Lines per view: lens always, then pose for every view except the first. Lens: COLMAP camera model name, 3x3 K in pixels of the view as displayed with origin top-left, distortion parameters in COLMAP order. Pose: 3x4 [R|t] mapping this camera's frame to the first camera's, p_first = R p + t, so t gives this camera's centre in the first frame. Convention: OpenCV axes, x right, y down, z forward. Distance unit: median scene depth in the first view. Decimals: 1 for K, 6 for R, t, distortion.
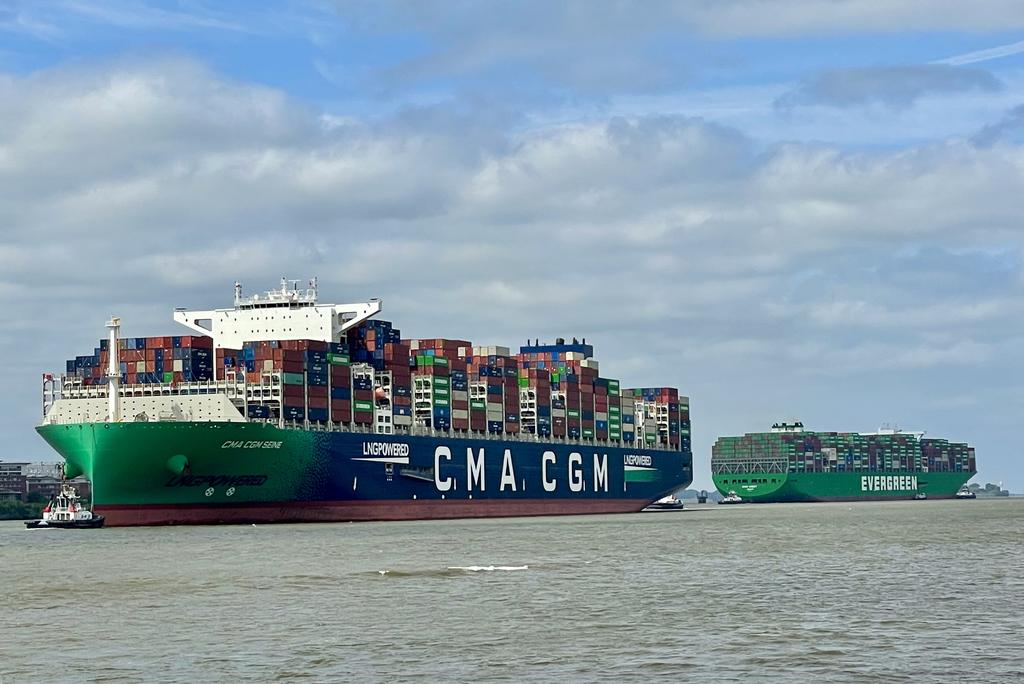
lens RADIAL K [[2474.4, 0, 512.9], [0, 2474.4, 345.0], [0, 0, 1]] dist [0.058250, 0.000000]
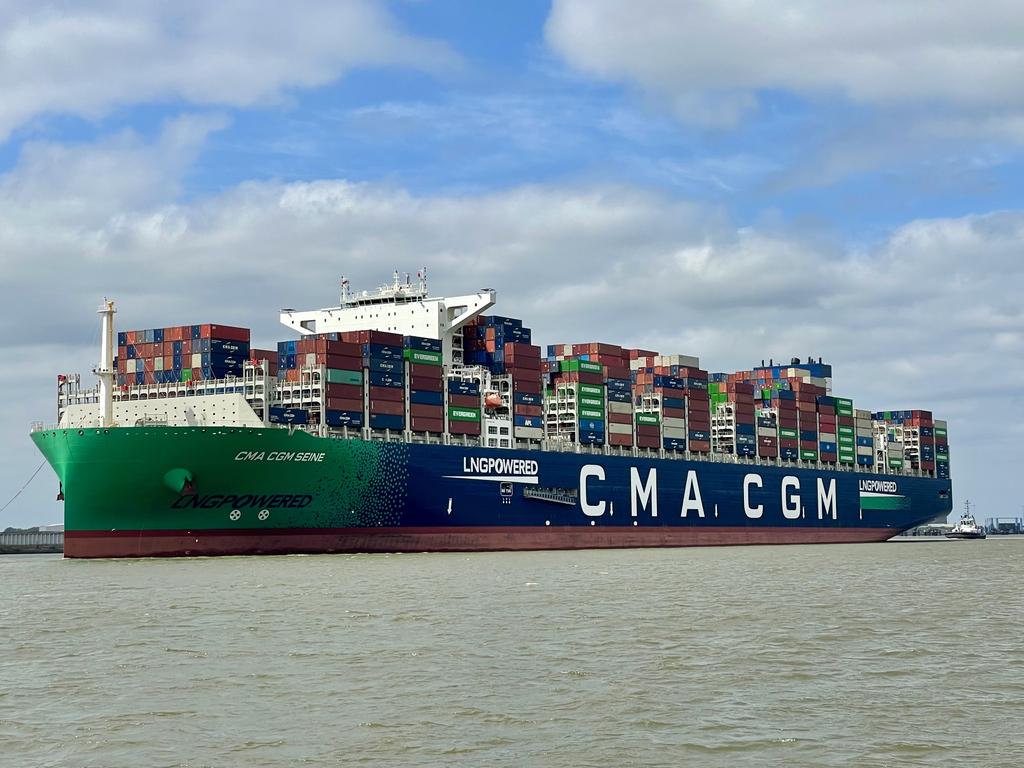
lens RADIAL K [[1848.9, 0, 506.2], [0, 1848.9, 380.0], [0, 0, 1]] dist [0.126607, 0.000000]
pose [[0.976109, -0.013748, -0.216845, 0.086421], [0.009885, 0.999773, -0.018888, 0.024107], [0.217056, 0.016294, 0.976023, 0.374033]]
